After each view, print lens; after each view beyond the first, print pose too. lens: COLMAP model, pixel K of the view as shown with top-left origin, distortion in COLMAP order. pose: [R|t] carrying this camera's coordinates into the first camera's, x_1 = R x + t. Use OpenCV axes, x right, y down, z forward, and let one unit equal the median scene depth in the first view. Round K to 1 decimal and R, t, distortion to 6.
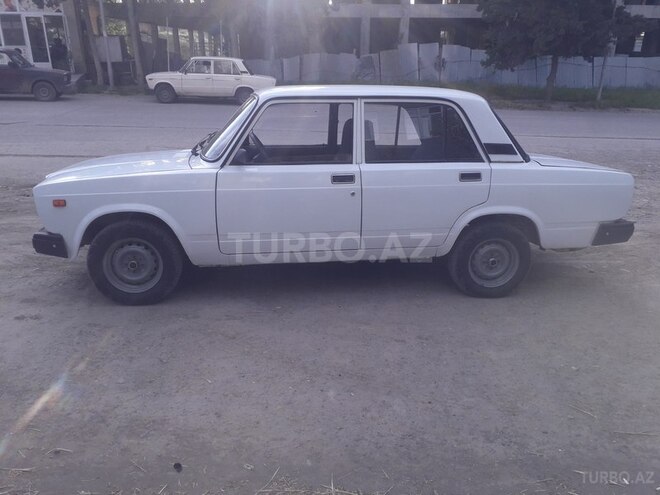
lens RADIAL K [[547.7, 0, 330.0], [0, 547.7, 247.5], [0, 0, 1]] dist [0.002857, -0.003822]
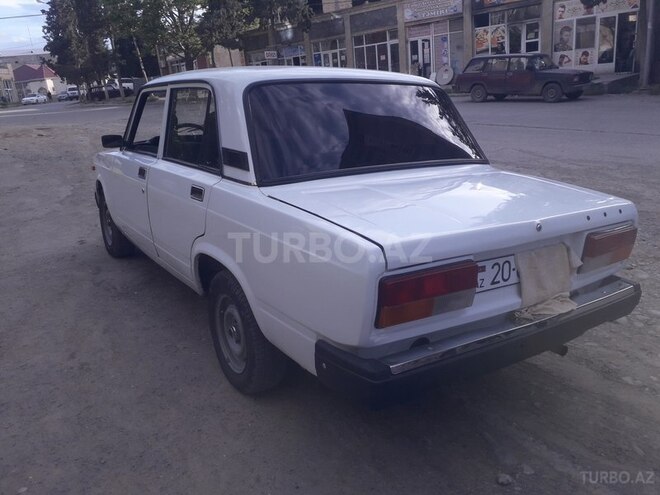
lens RADIAL K [[547.7, 0, 330.0], [0, 547.7, 247.5], [0, 0, 1]] dist [0.002857, -0.003822]
pose [[0.420650, 0.221301, -0.879818, 0.763640], [-0.228617, 0.964353, 0.133260, -0.156563], [0.877945, 0.145086, 0.456248, 0.678644]]
